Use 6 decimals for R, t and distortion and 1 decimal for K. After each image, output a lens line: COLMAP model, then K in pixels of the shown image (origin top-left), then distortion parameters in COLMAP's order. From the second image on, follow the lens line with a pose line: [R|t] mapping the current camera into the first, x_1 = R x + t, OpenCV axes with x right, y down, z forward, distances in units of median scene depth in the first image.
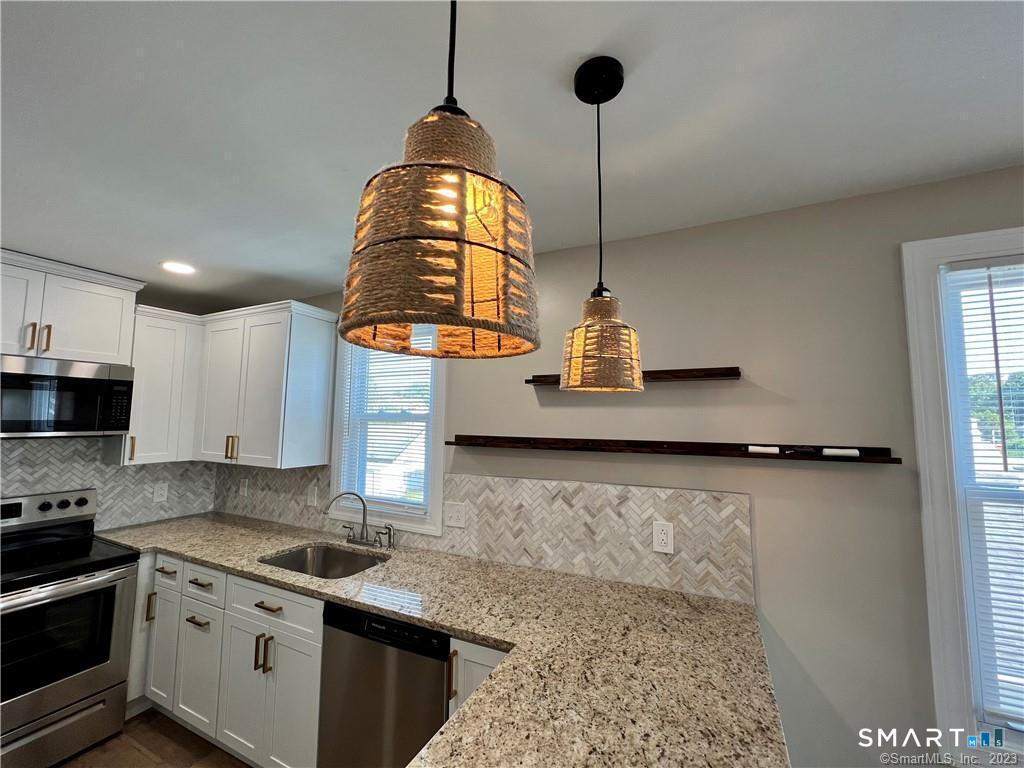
lens RADIAL K [[411.0, 0, 513.9], [0, 411.0, 383.3], [0, 0, 1]] dist [-0.004822, 0.001274]
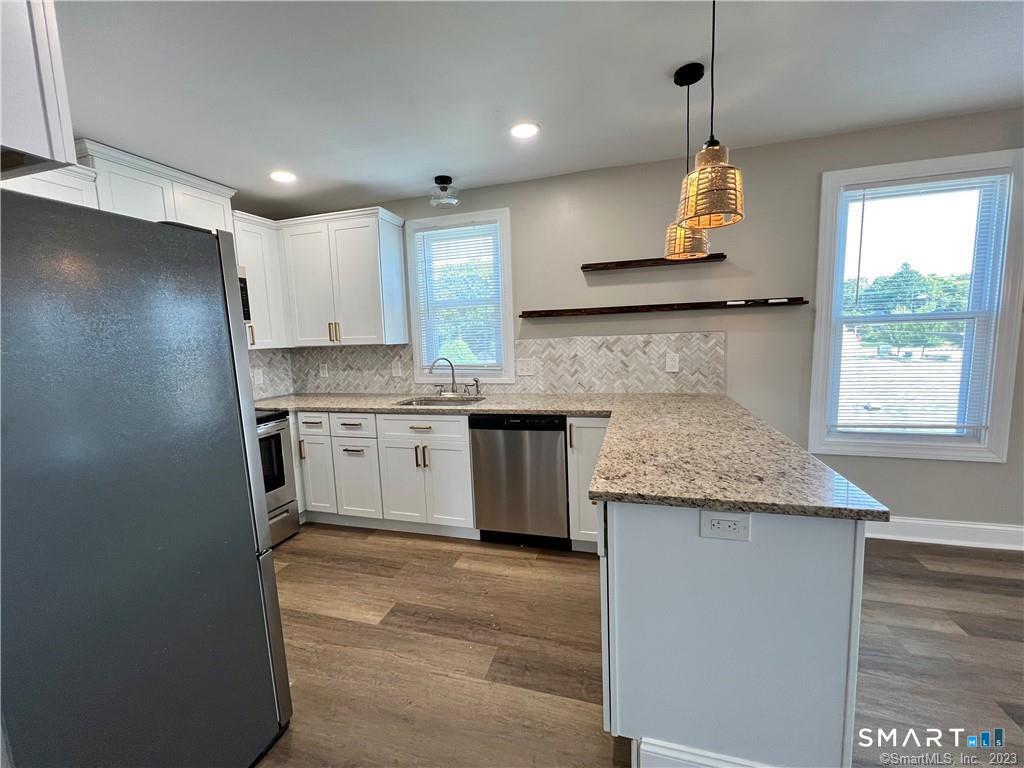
lens RADIAL K [[411.0, 0, 512.5], [0, 411.0, 383.8], [0, 0, 1]] dist [-0.004822, 0.001274]
pose [[0.985054, -0.064243, 0.159818, -0.473780], [0.030296, 0.977999, 0.206398, 0.089800], [-0.169561, -0.198471, 0.965328, -0.433186]]
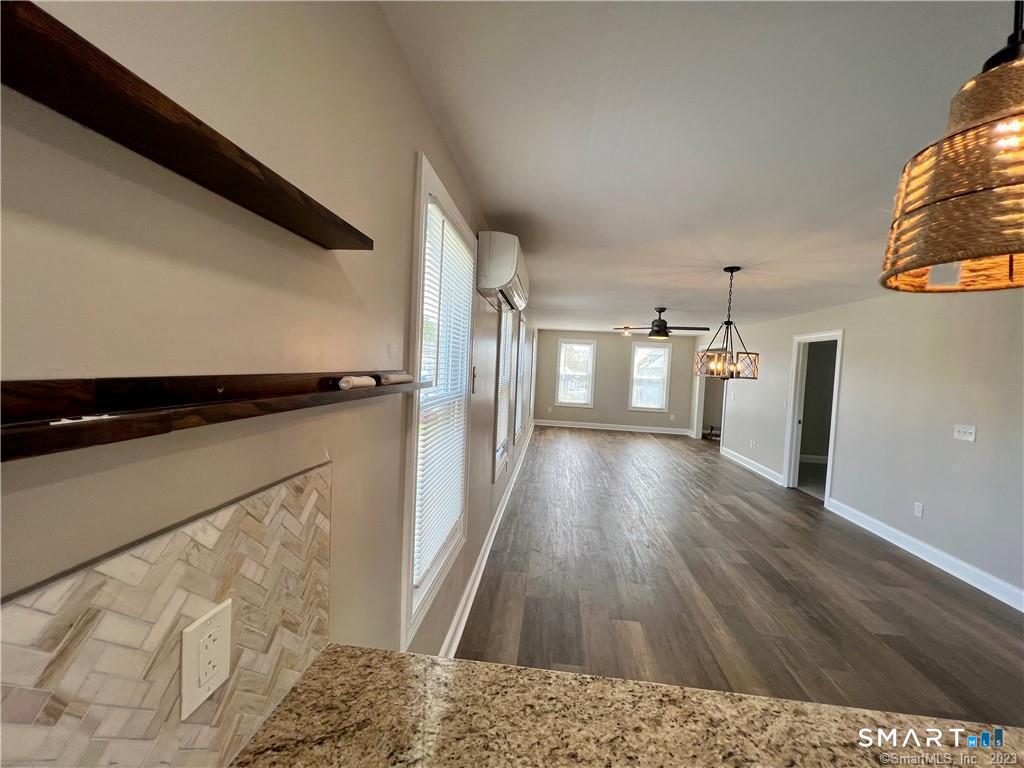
lens RADIAL K [[411.0, 0, 511.8], [0, 411.0, 379.8], [0, 0, 1]] dist [-0.004822, 0.001274]
pose [[-0.338354, -0.061280, 0.939021, -0.024181], [-0.134047, 0.990840, 0.016361, 0.098190], [-0.931423, -0.120337, -0.343469, 0.816456]]
